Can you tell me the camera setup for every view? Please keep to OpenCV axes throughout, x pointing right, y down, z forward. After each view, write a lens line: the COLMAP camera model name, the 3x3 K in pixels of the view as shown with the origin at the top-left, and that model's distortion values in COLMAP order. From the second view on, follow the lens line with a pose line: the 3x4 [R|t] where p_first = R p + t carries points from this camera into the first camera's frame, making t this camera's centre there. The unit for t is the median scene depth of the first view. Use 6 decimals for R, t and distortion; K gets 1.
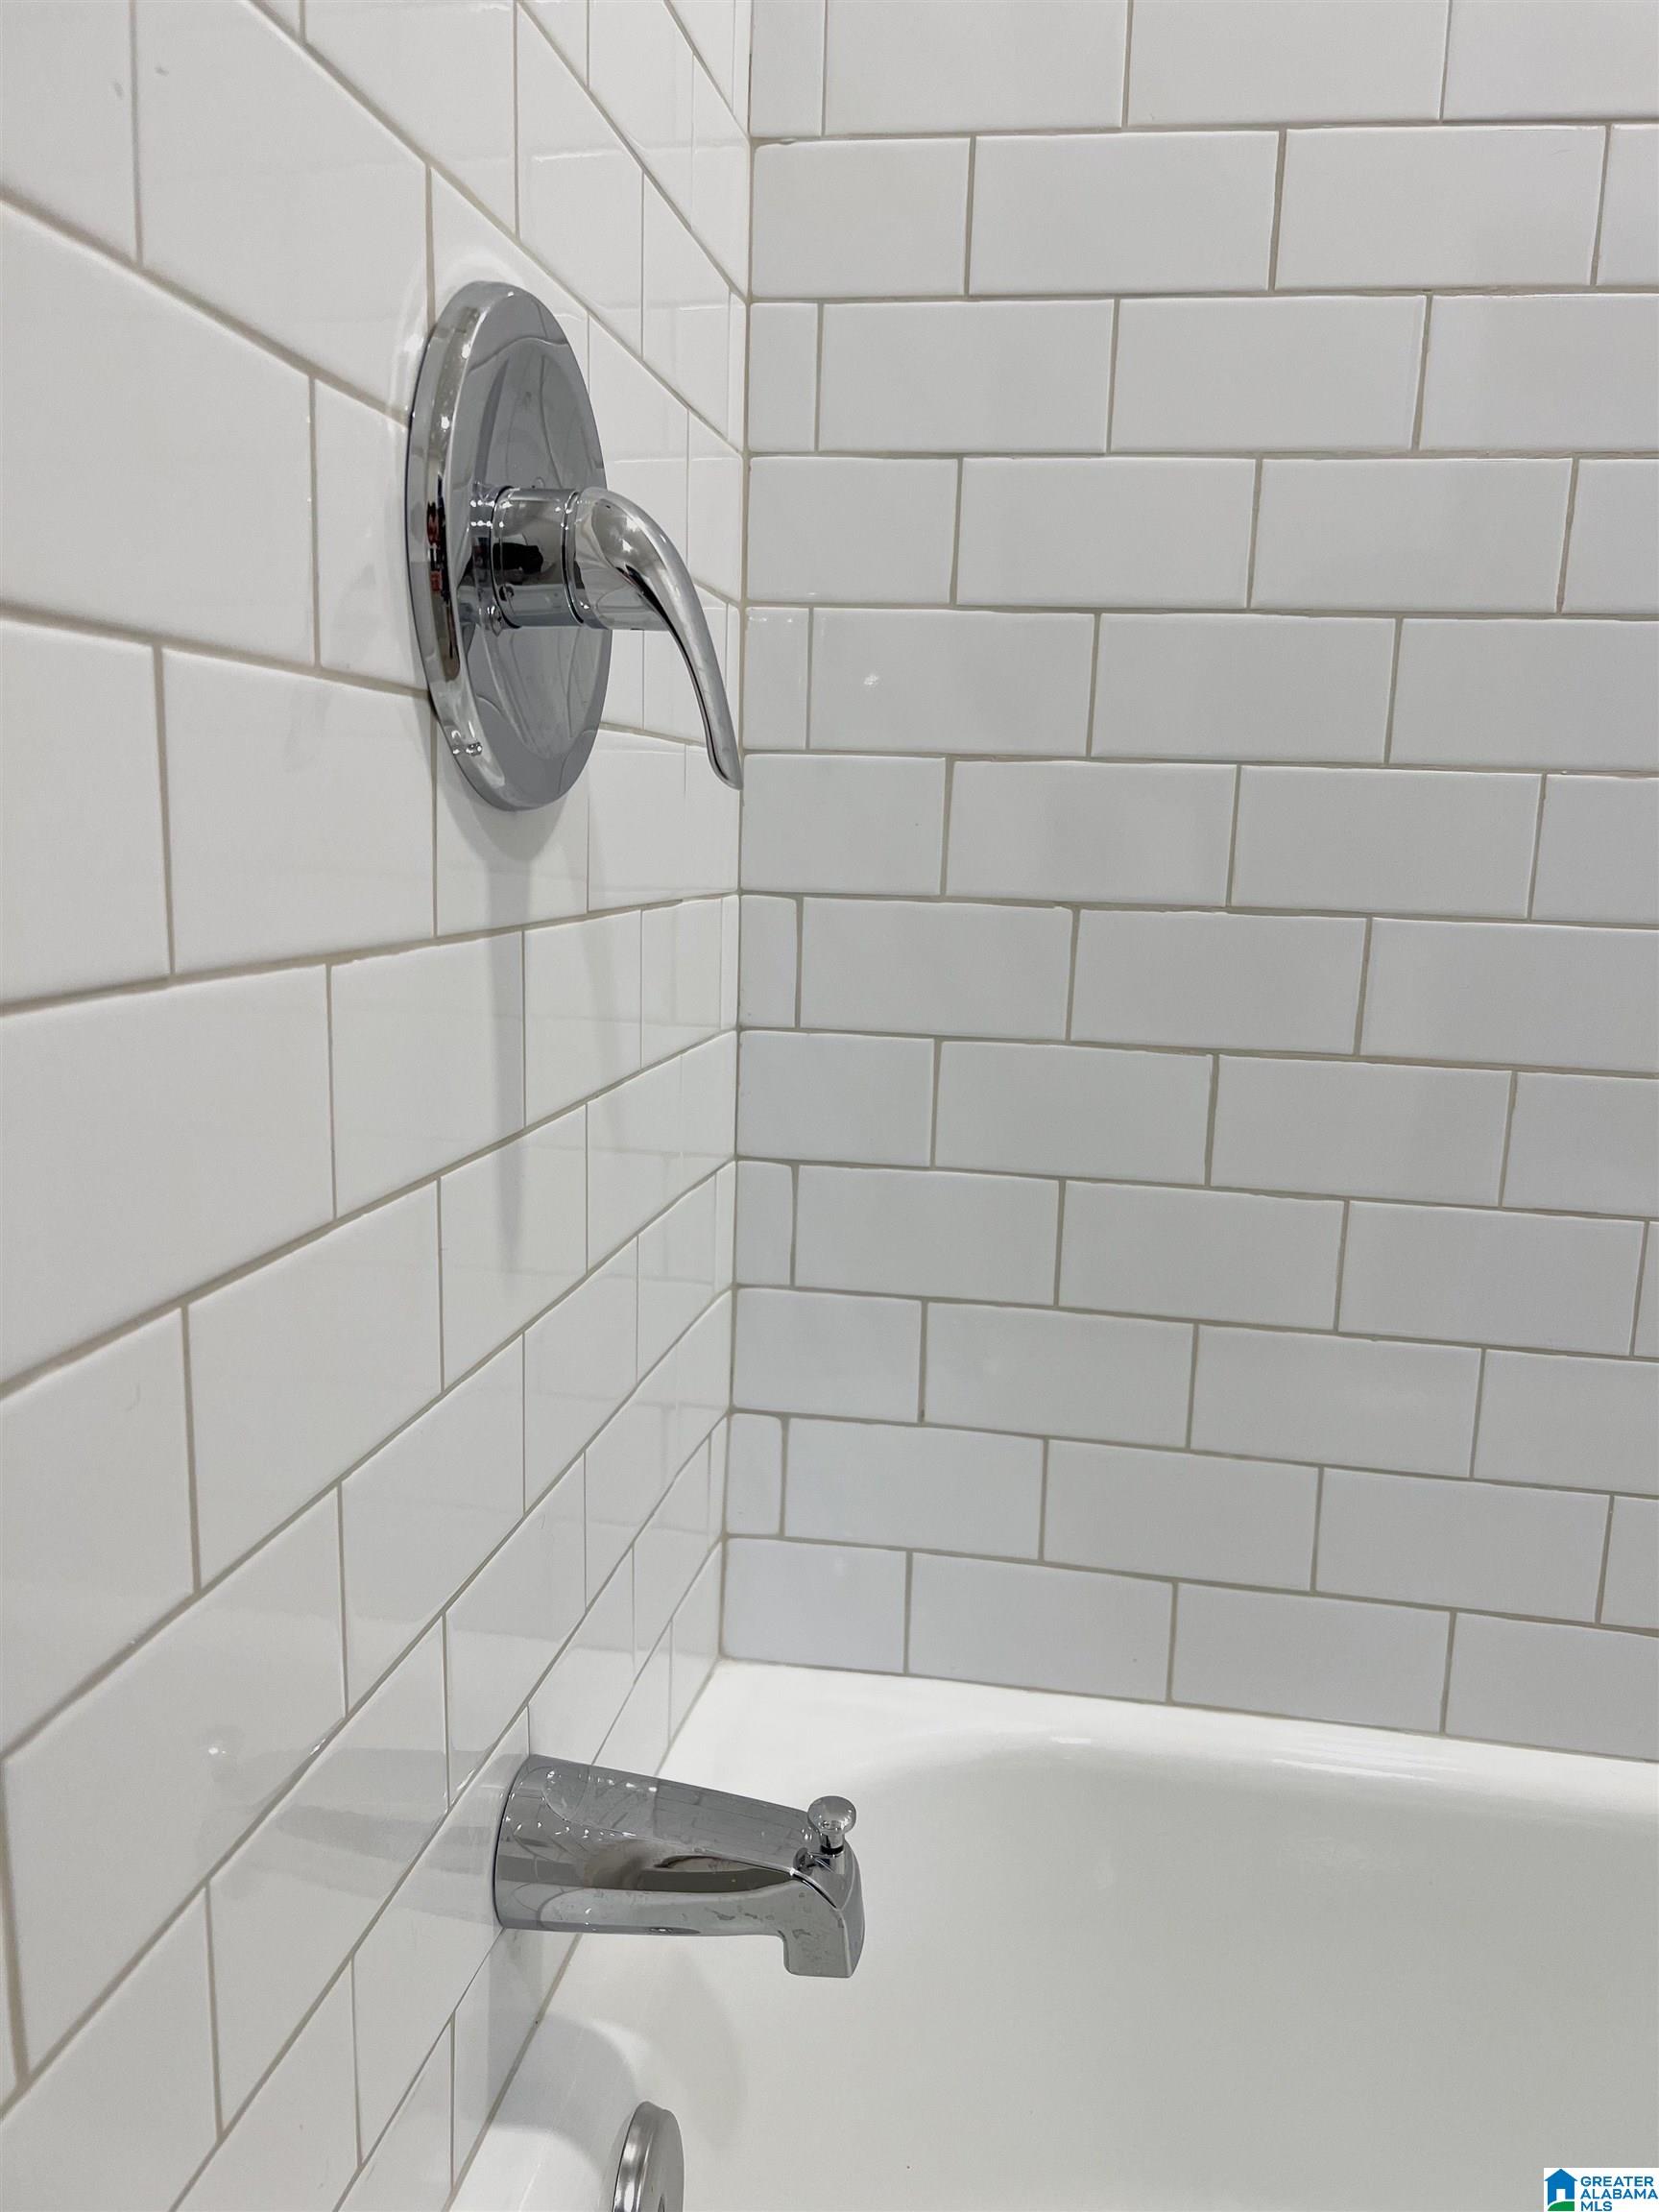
lens RADIAL K [[1724.9, 0, 829.5], [0, 1724.9, 1106.0], [0, 0, 1]] dist [0.040724, -0.000052]
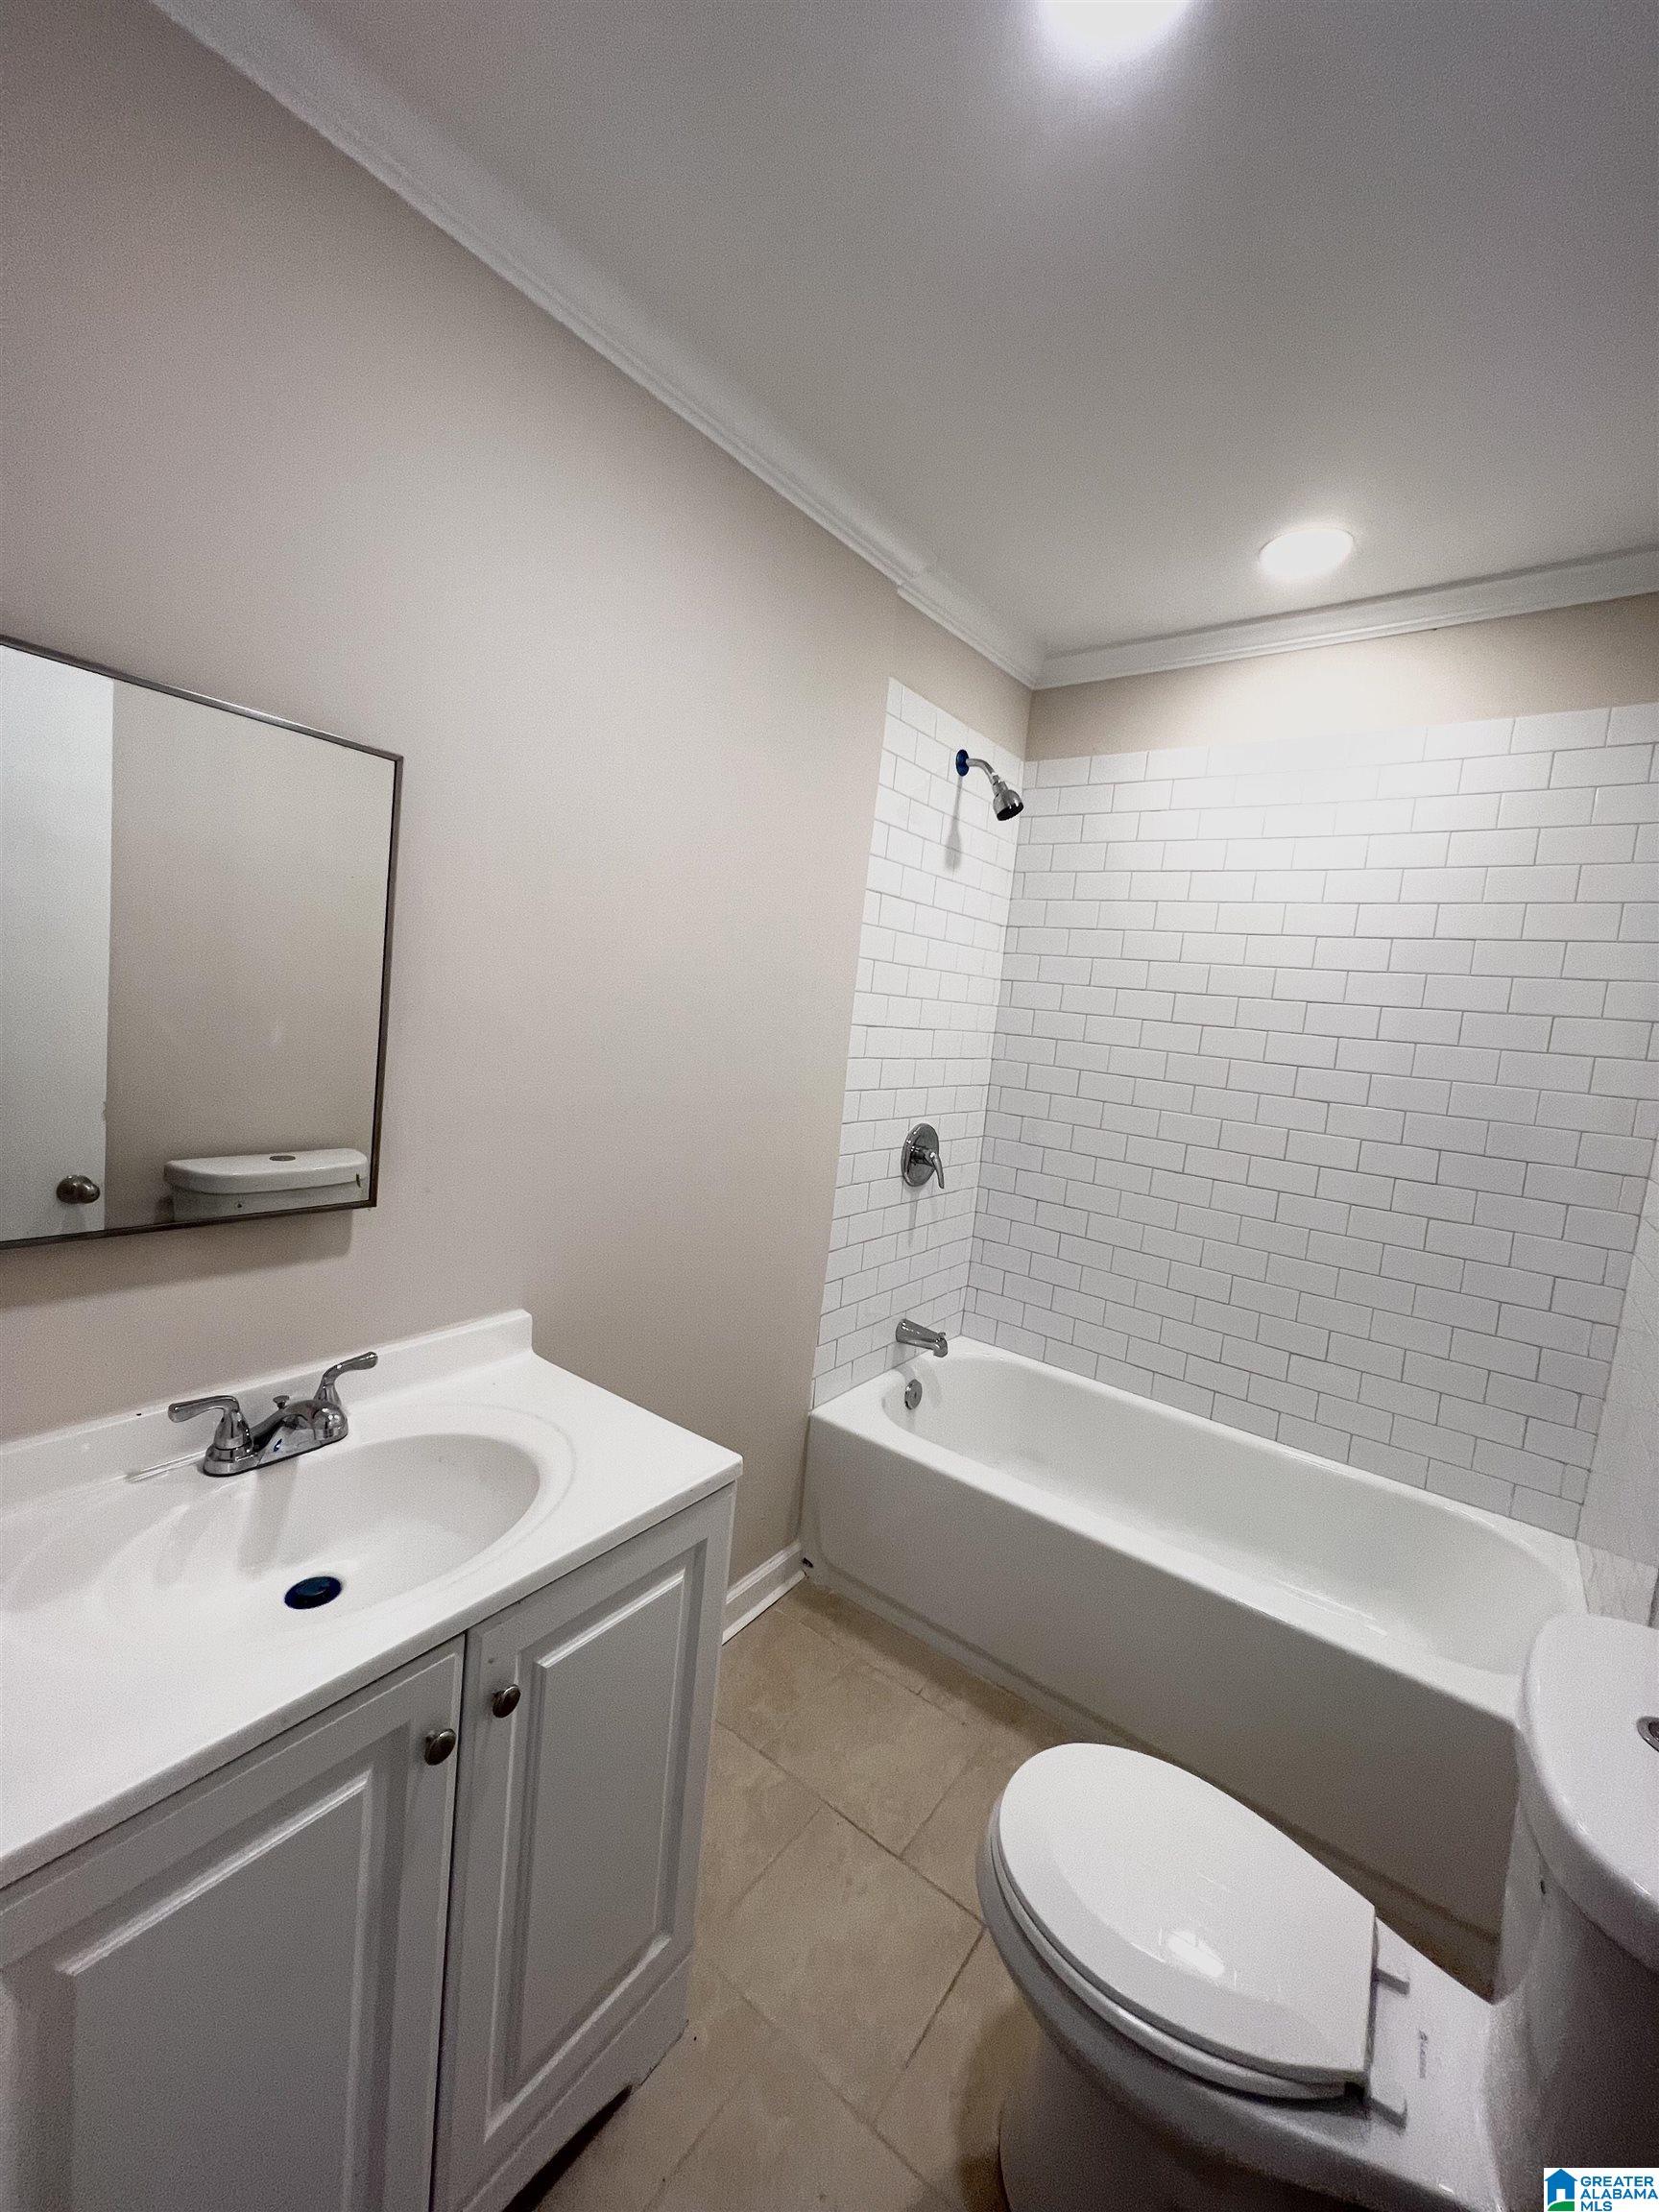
lens RADIAL K [[884.1, 0, 829.5], [0, 884.1, 1106.0], [0, 0, 1]] dist [-0.001244, -0.000093]
pose [[0.884623, 0.108058, -0.453614, 1.133496], [-0.144688, 0.988374, -0.046721, -0.268360], [0.443291, 0.106963, 0.889973, -2.503272]]
